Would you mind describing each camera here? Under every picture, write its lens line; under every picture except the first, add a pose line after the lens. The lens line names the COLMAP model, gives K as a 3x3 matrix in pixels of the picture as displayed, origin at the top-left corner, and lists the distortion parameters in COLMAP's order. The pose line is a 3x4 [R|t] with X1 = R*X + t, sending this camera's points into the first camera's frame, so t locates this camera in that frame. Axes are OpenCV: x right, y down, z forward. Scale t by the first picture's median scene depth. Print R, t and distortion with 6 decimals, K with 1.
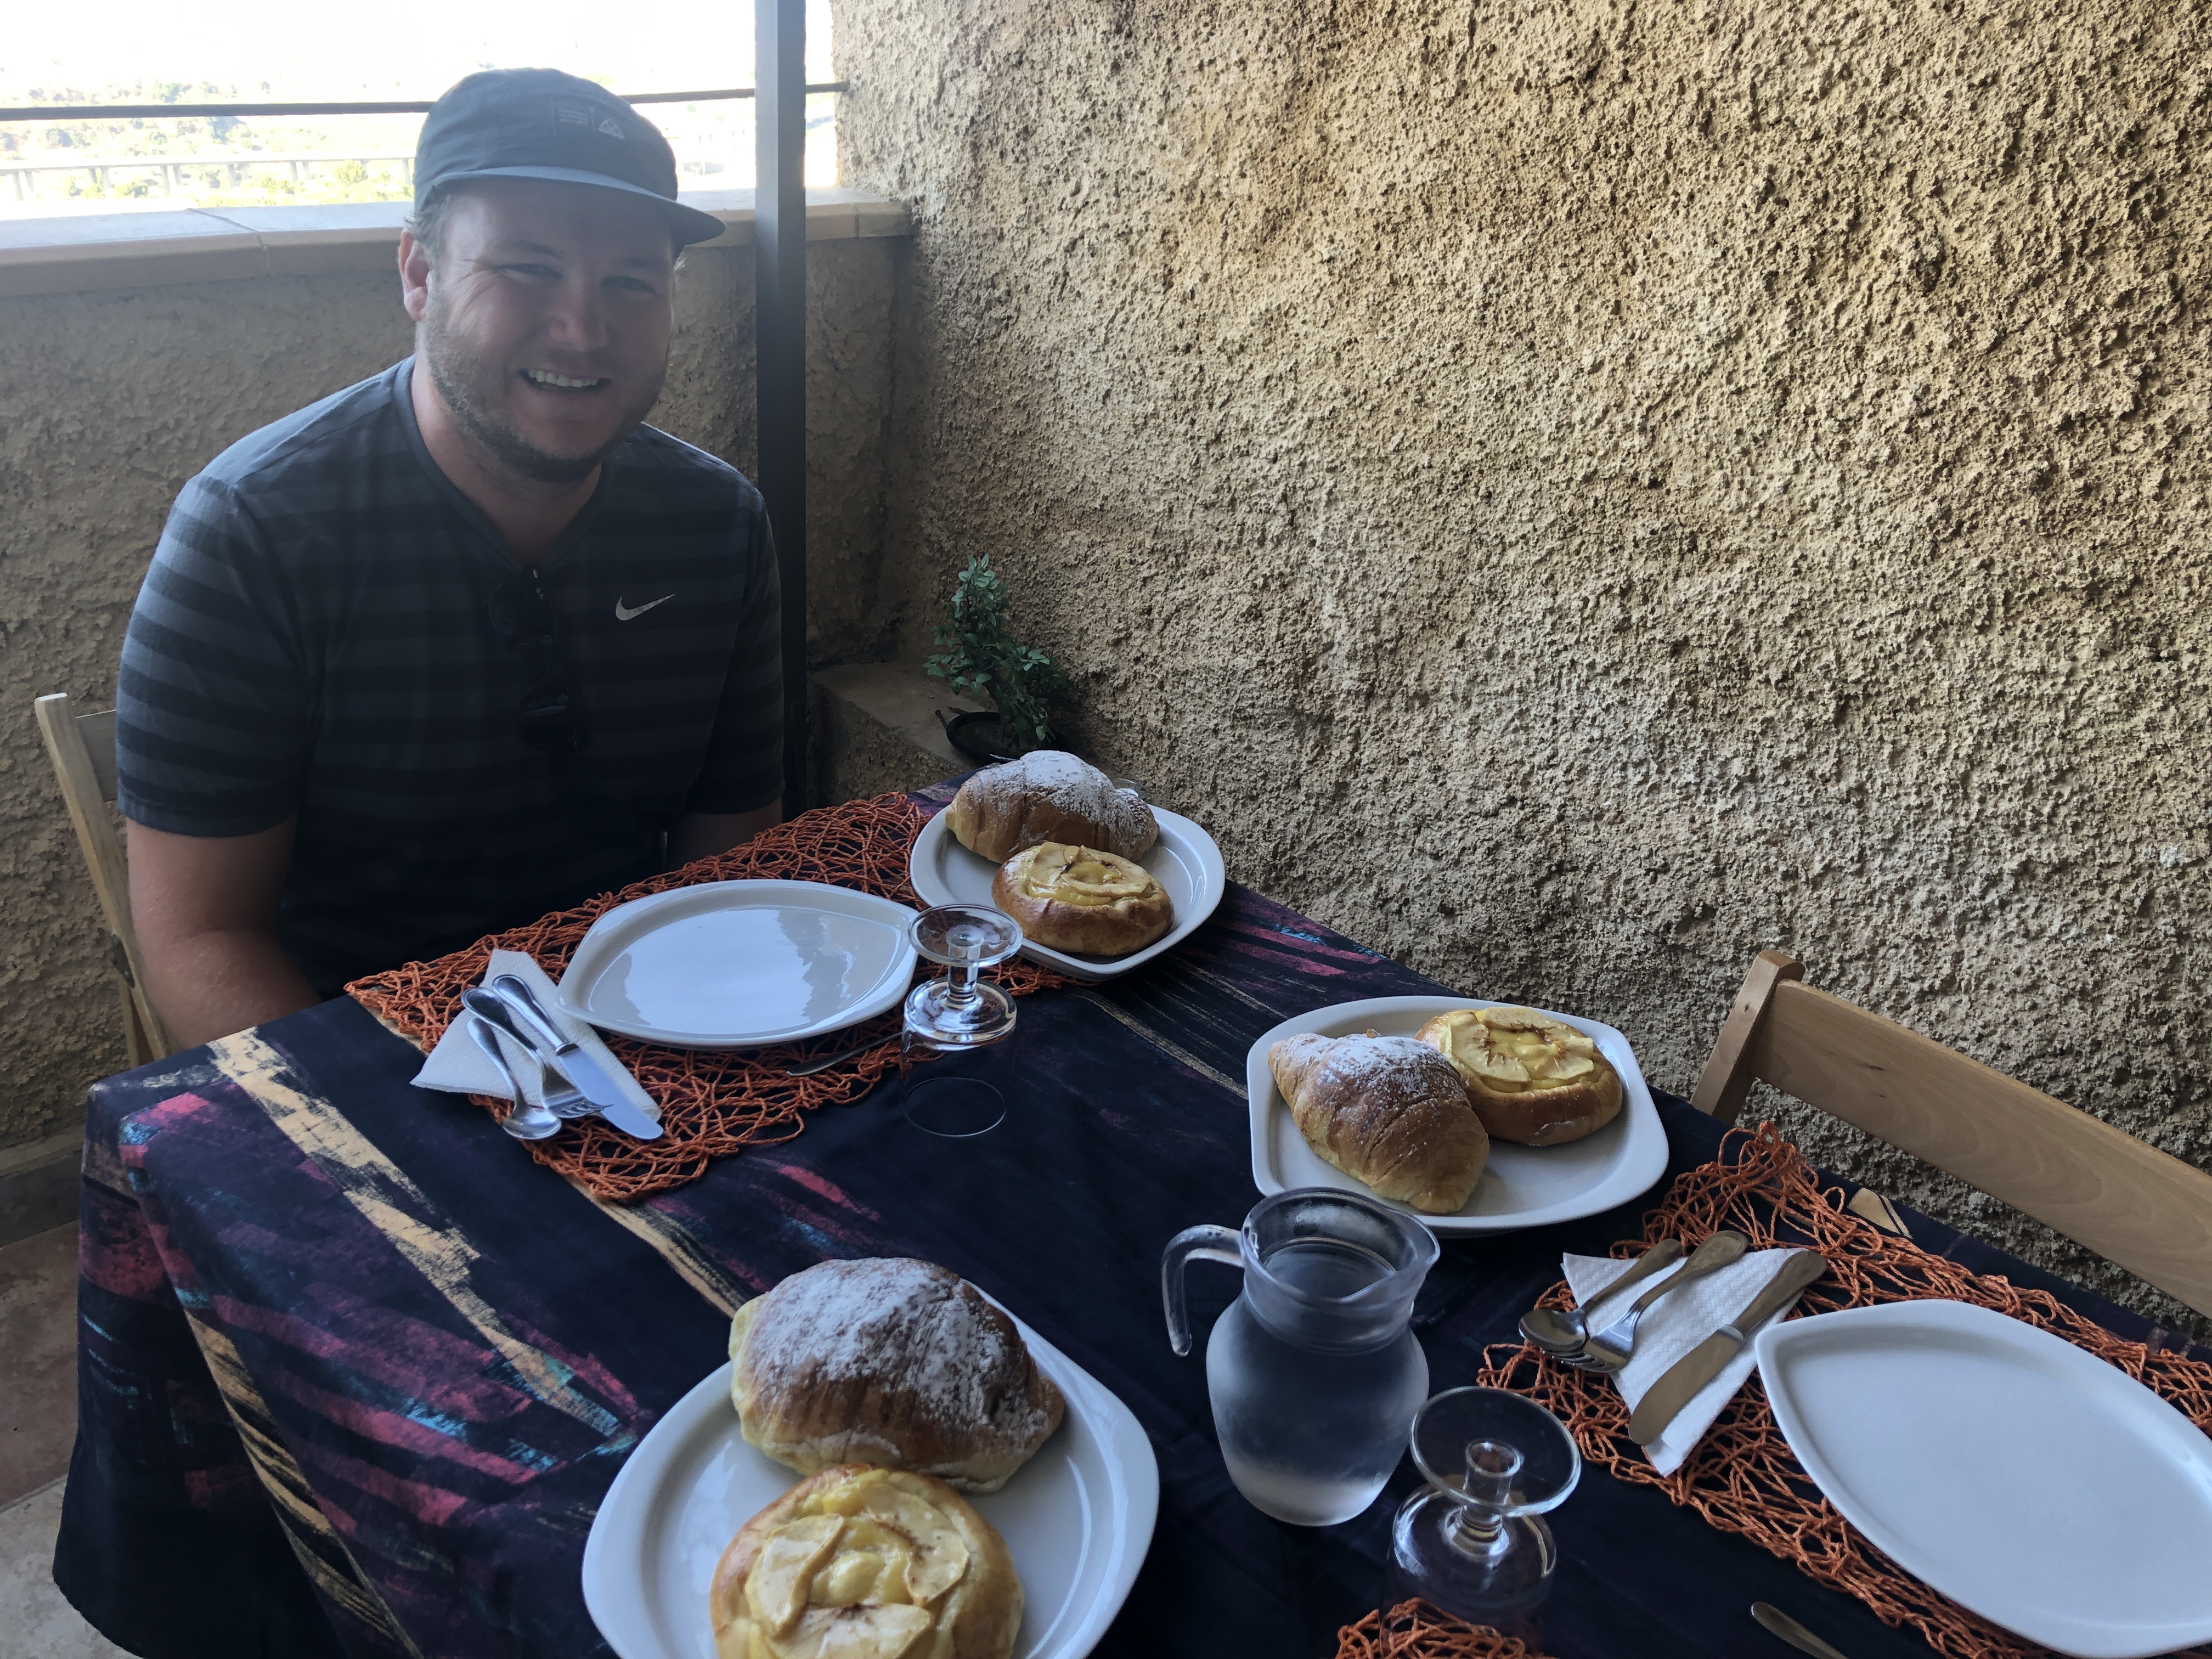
lens RADIAL K [[1841.6, 0, 1106.0], [0, 1841.6, 829.5], [0, 0, 1]] dist [-0.031230, 0.052023]
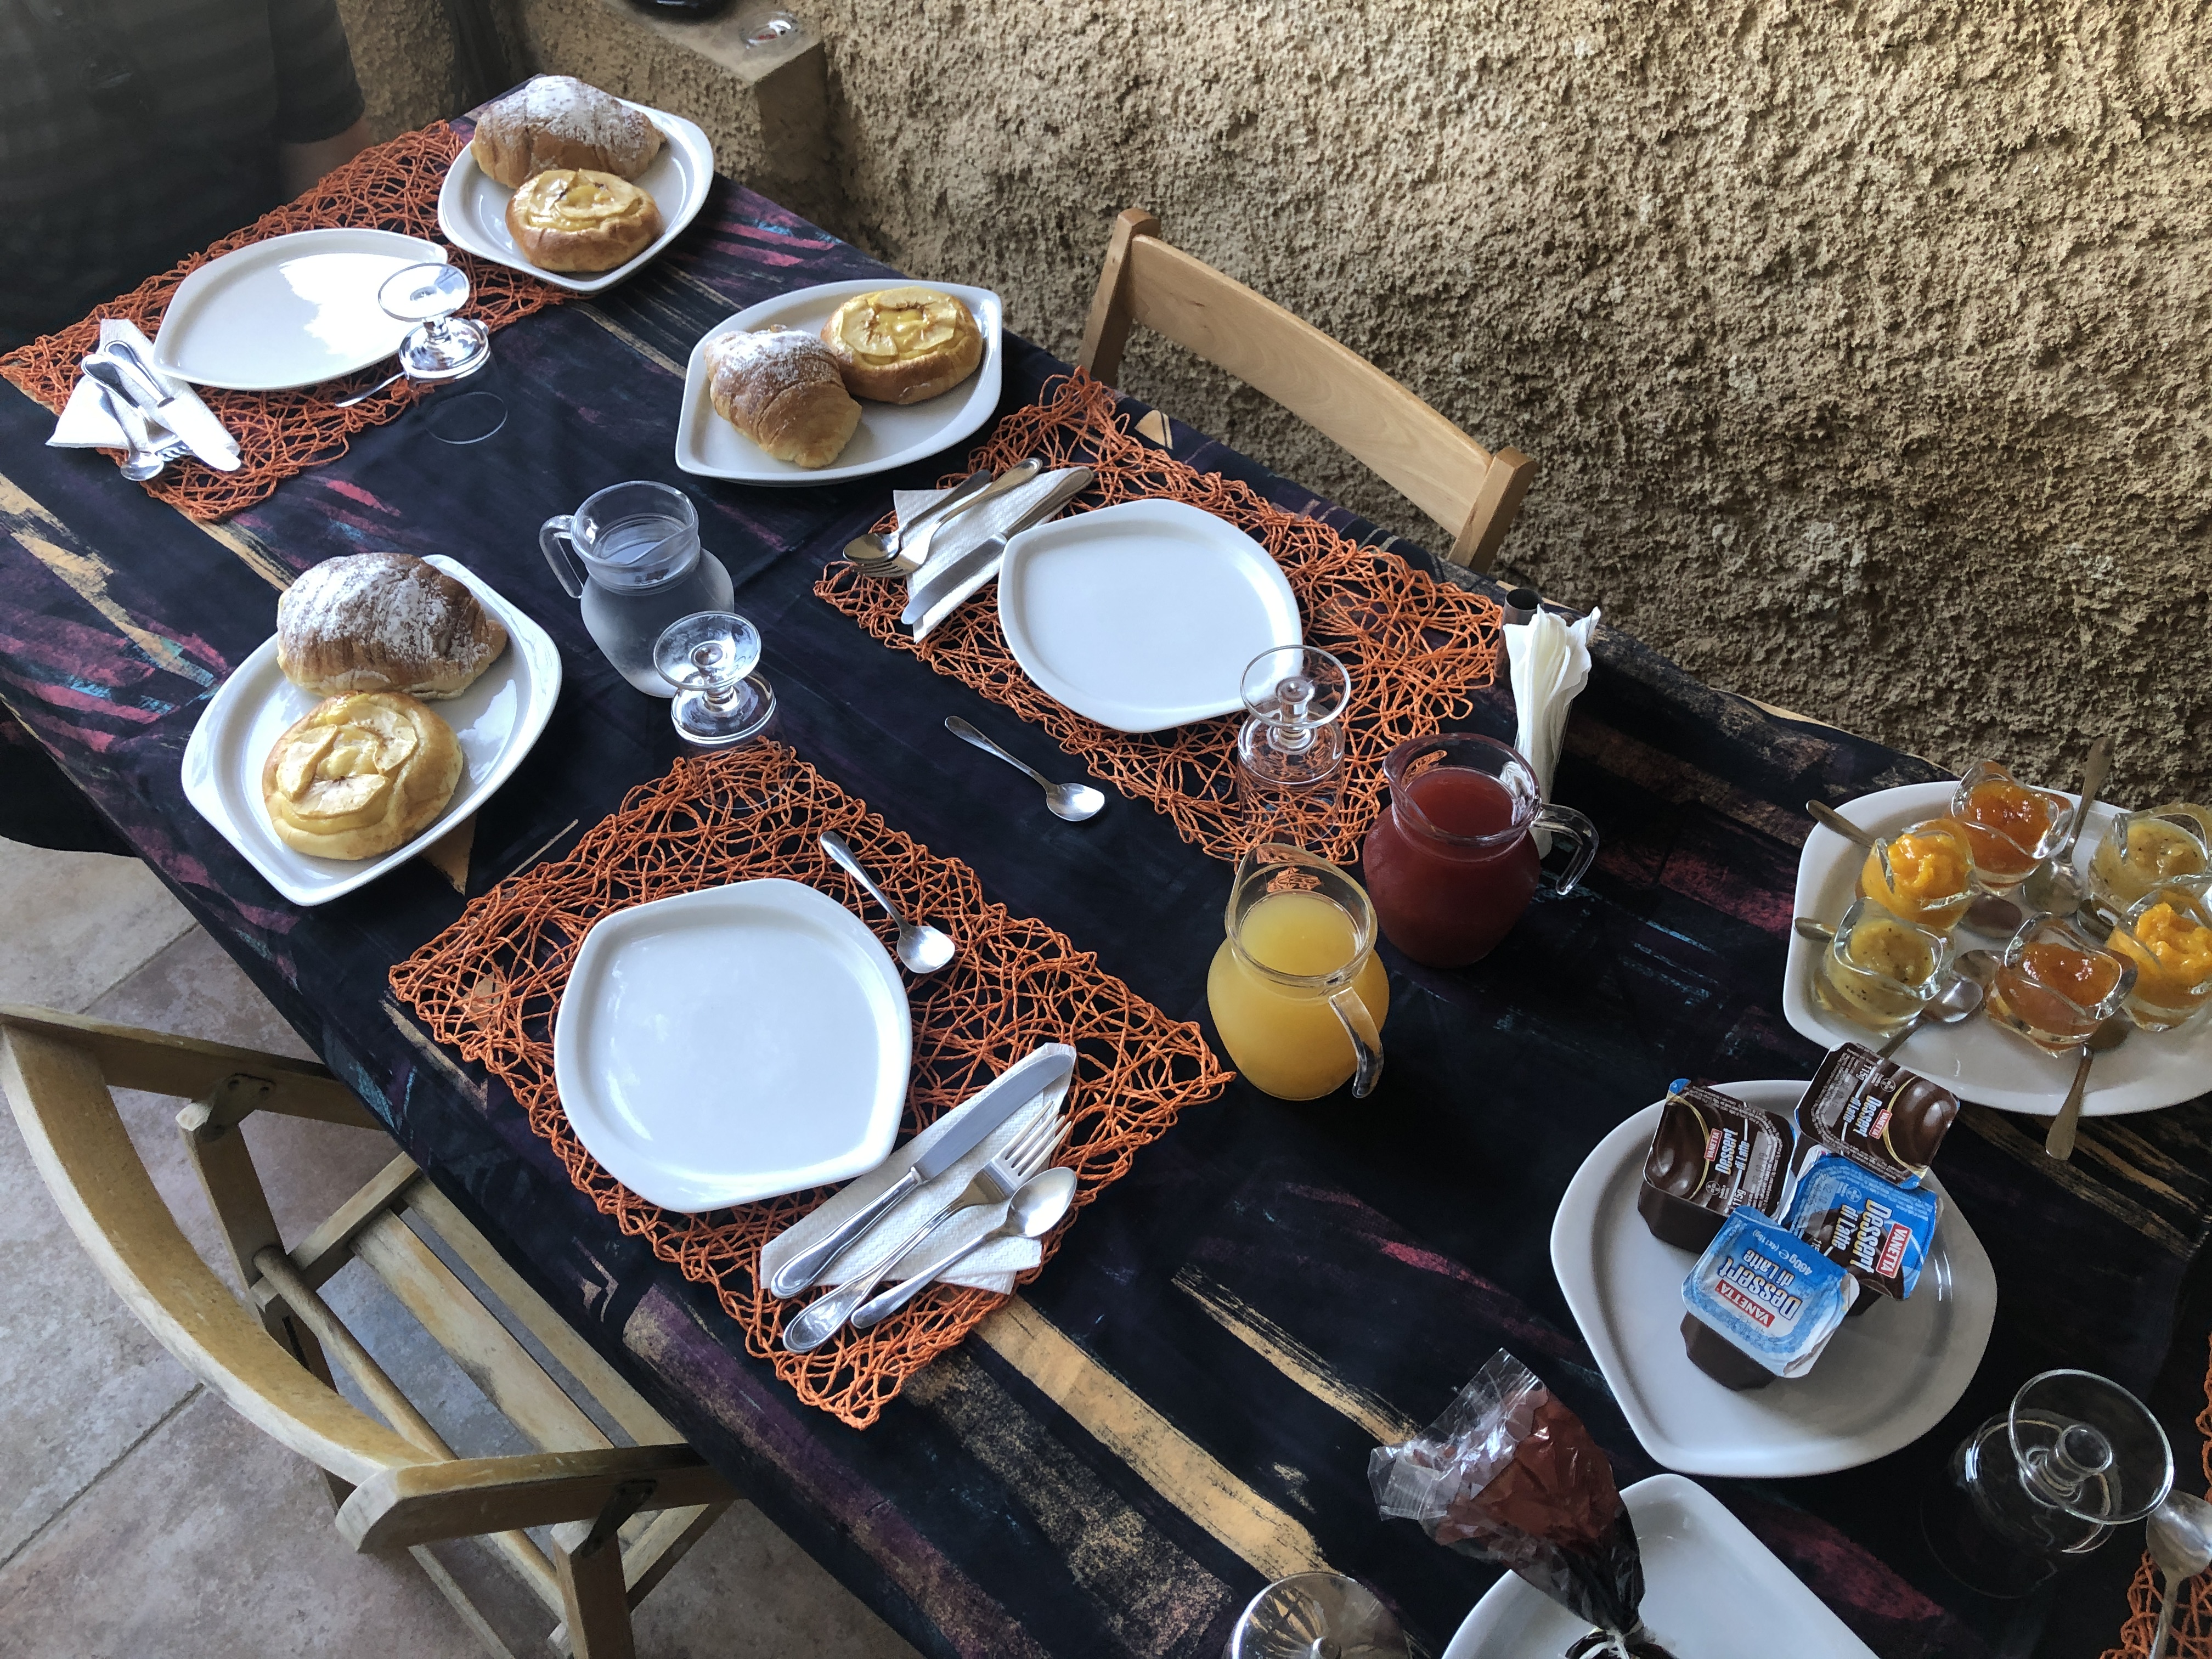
lens RADIAL K [[1753.2, 0, 1106.0], [0, 1753.2, 829.5], [0, 0, 1]] dist [0.032186, -0.012525]
pose [[0.995168, -0.096110, -0.020078, 0.254908], [0.094603, 0.883865, 0.458075, -0.086843], [-0.026280, -0.457761, 0.888687, -0.198126]]
